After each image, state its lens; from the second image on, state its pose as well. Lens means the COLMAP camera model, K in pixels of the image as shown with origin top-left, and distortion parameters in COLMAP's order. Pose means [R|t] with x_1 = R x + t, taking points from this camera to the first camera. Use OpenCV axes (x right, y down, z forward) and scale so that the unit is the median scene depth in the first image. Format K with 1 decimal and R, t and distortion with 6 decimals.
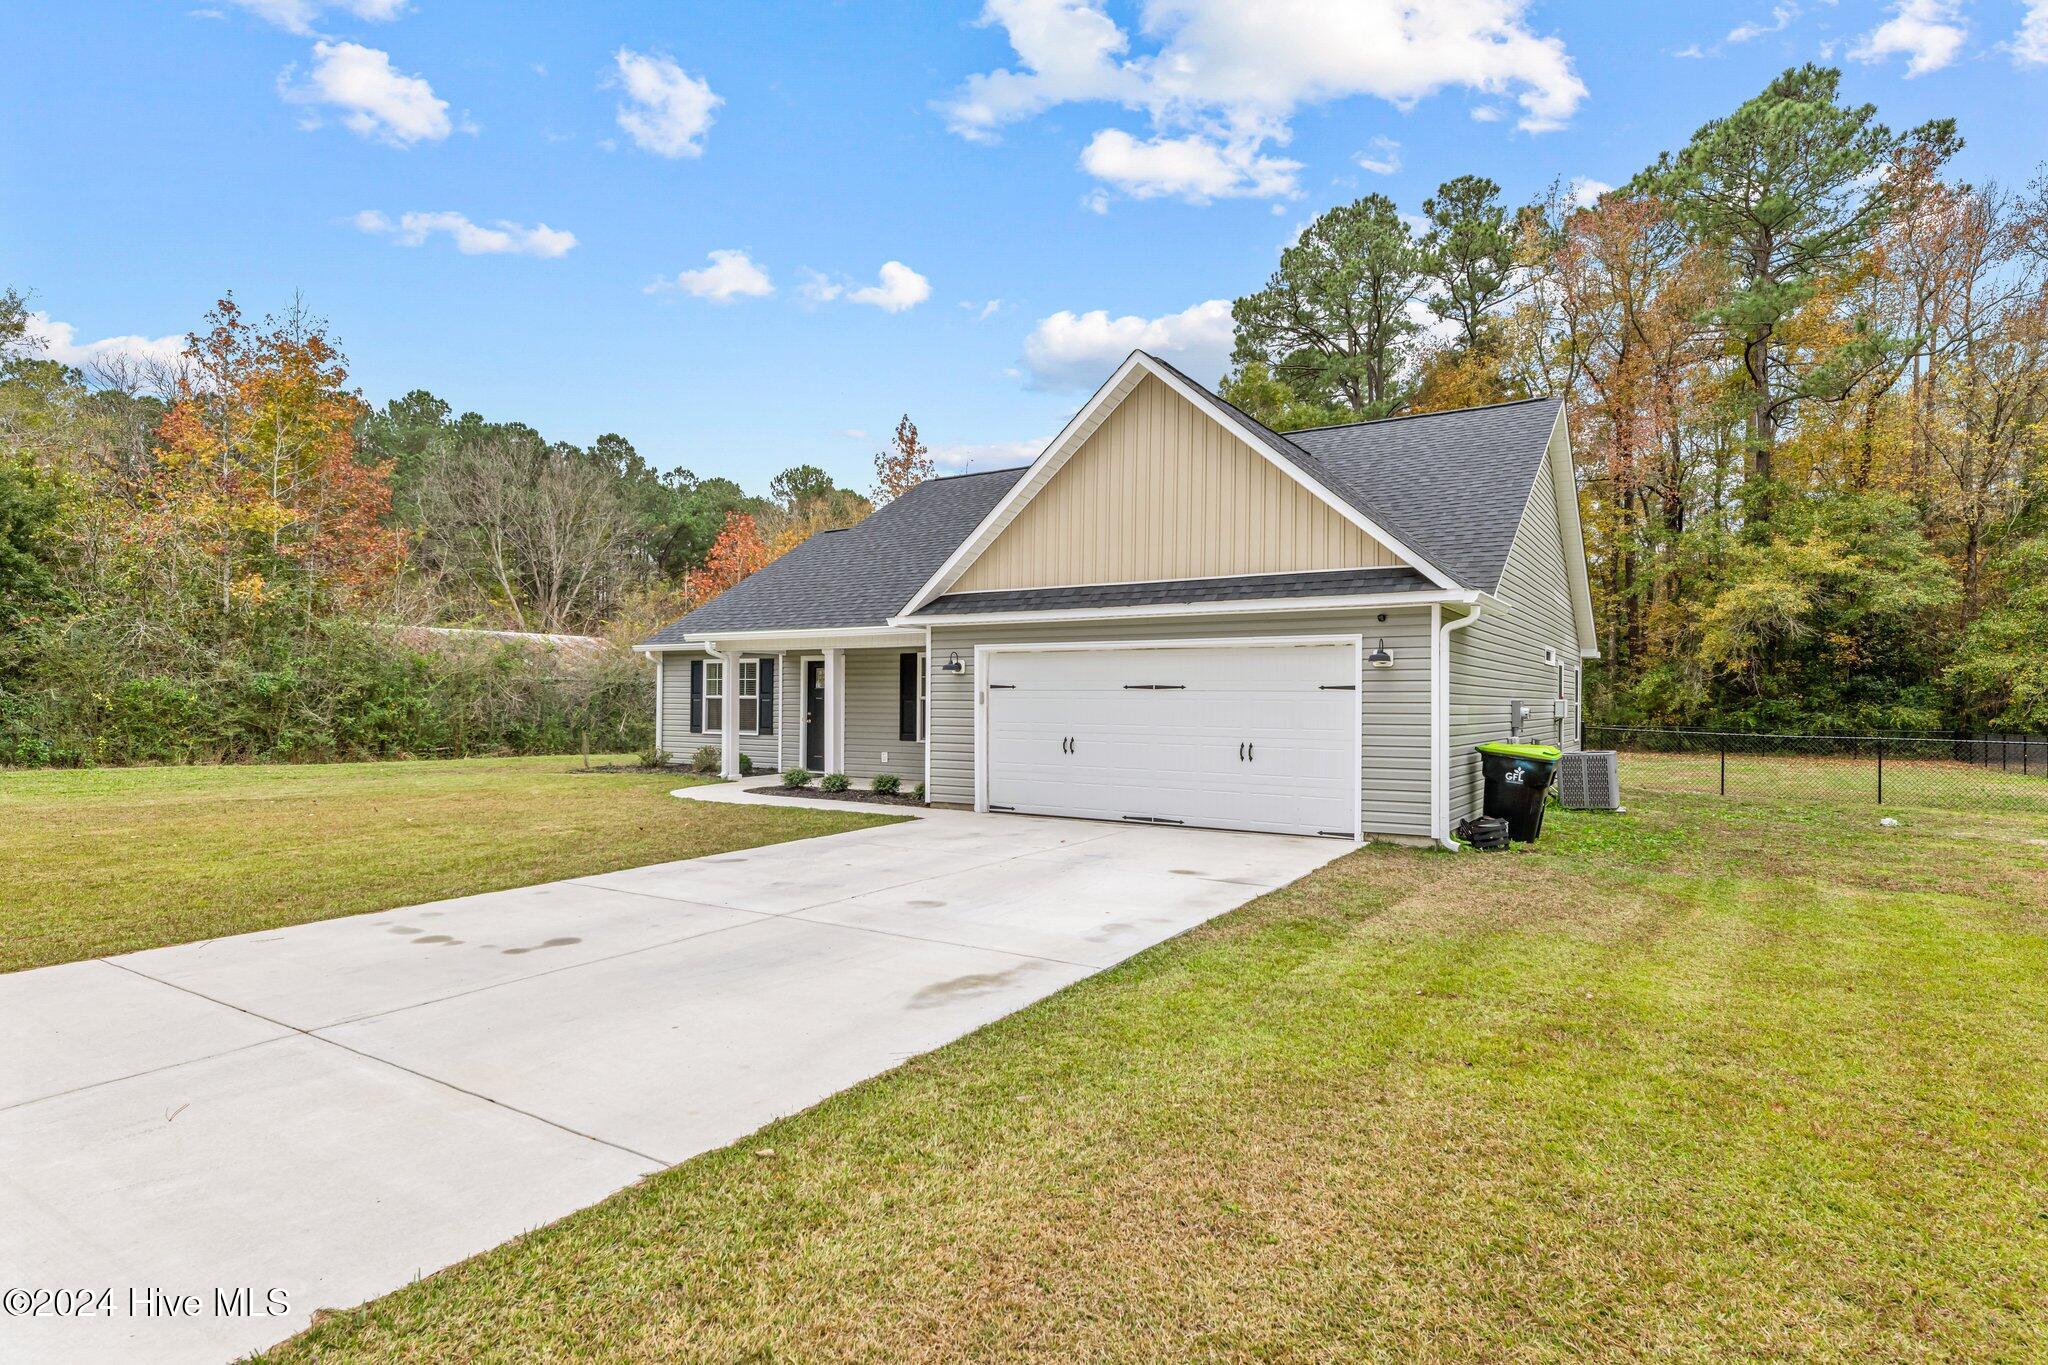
lens RADIAL K [[1104.1, 0, 1020.8], [0, 1104.1, 689.9], [0, 0, 1]] dist [0.007131, -0.000798]
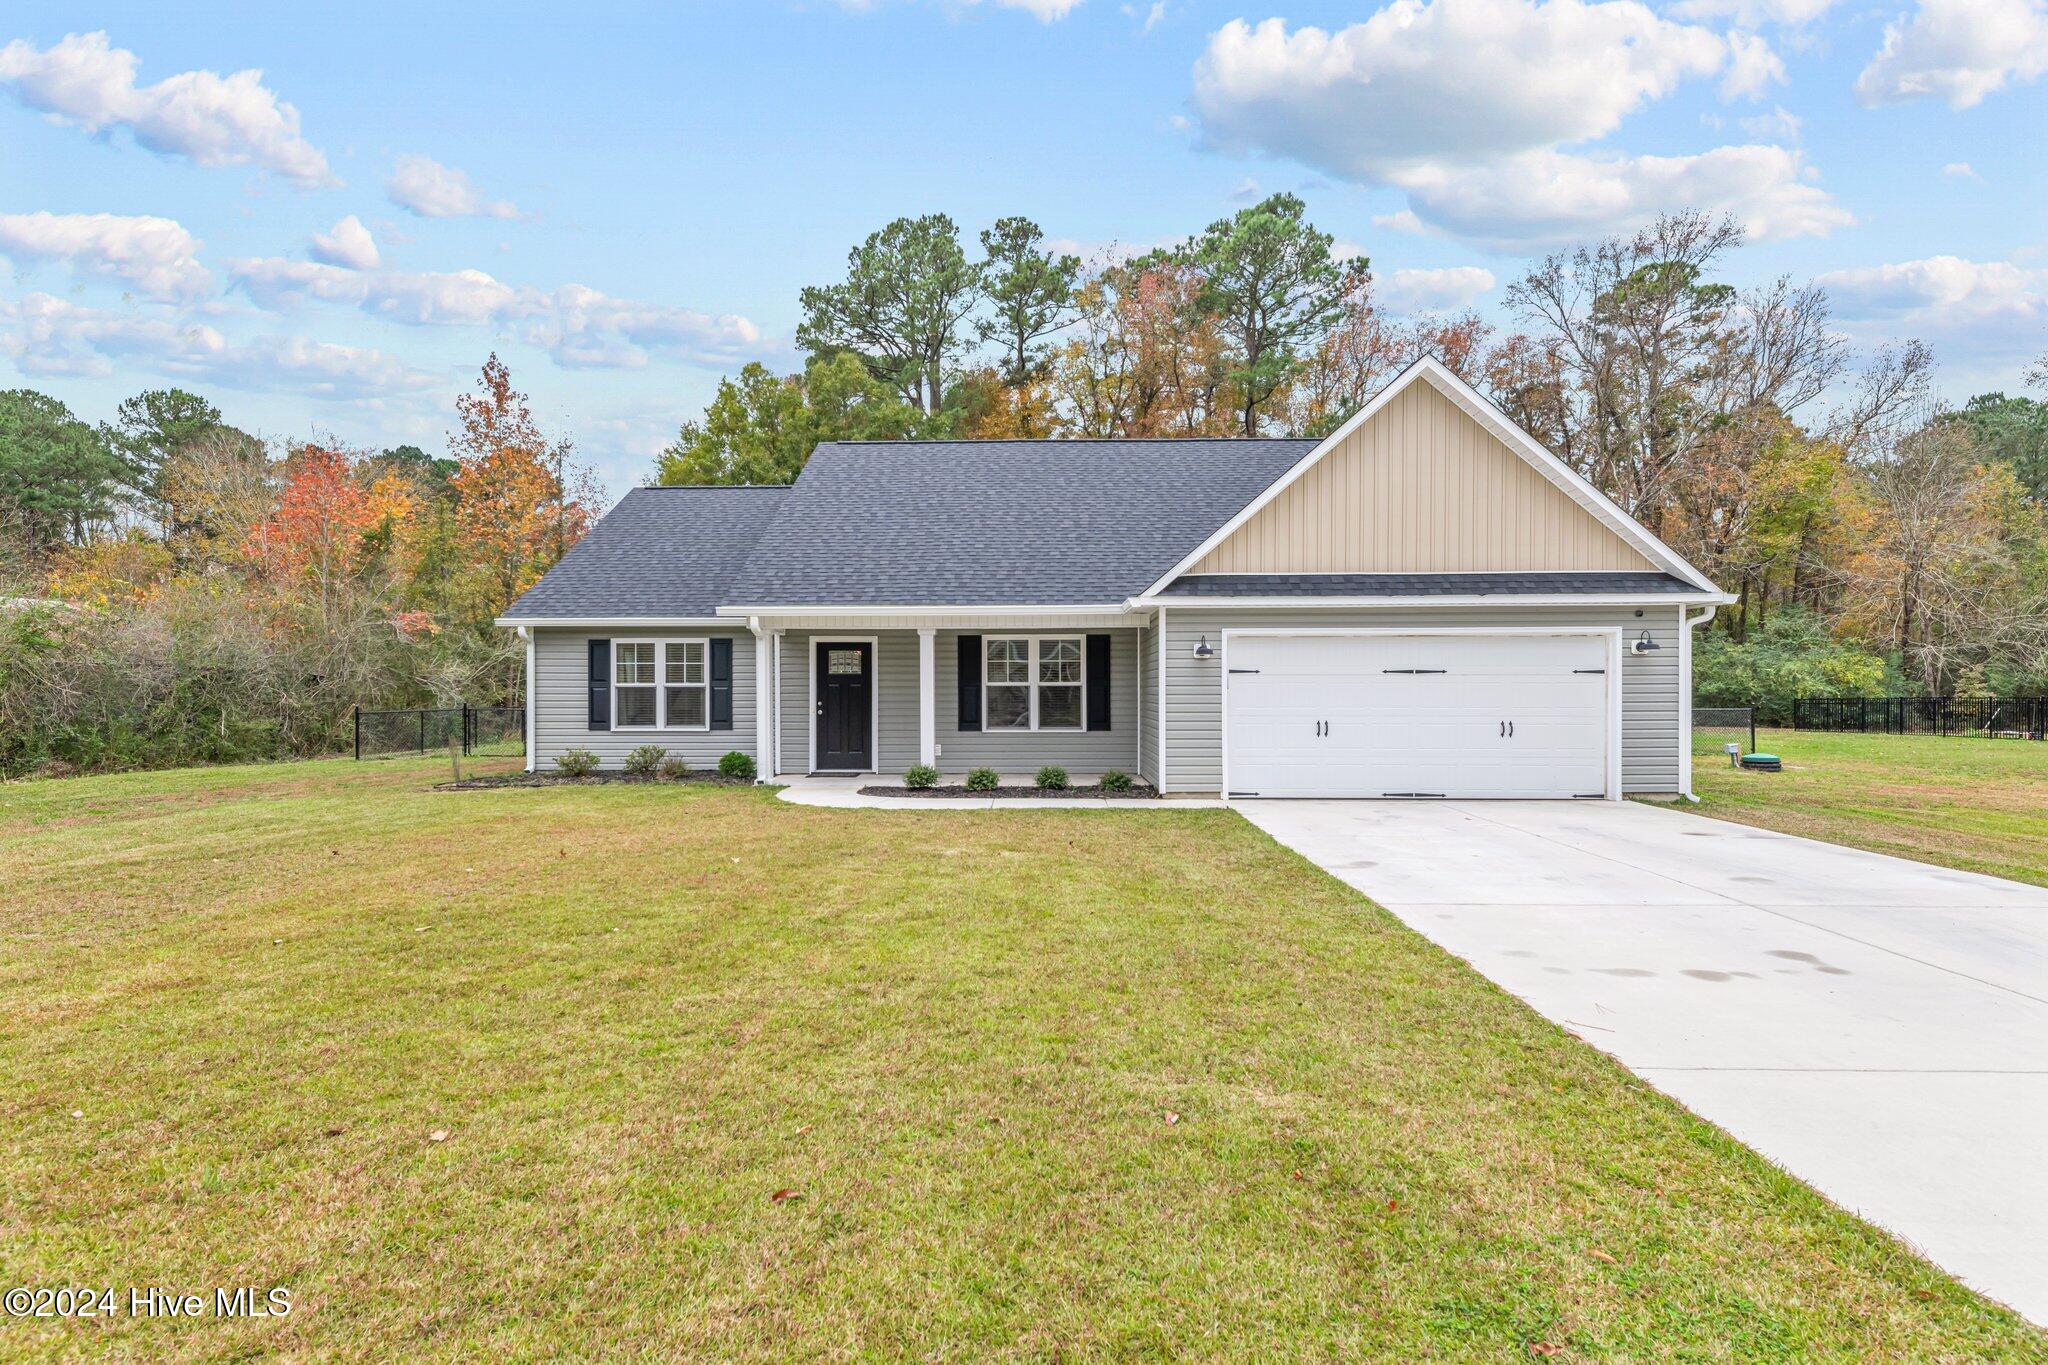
lens RADIAL K [[1075.1, 0, 1024.8], [0, 1075.1, 682.1], [0, 0, 1]] dist [0.002529, 0.000645]
pose [[0.849103, -0.005512, 0.528198, -0.439403], [0.002717, 0.999978, 0.006068, 0.000333], [-0.528220, -0.003717, 0.849099, 0.182751]]
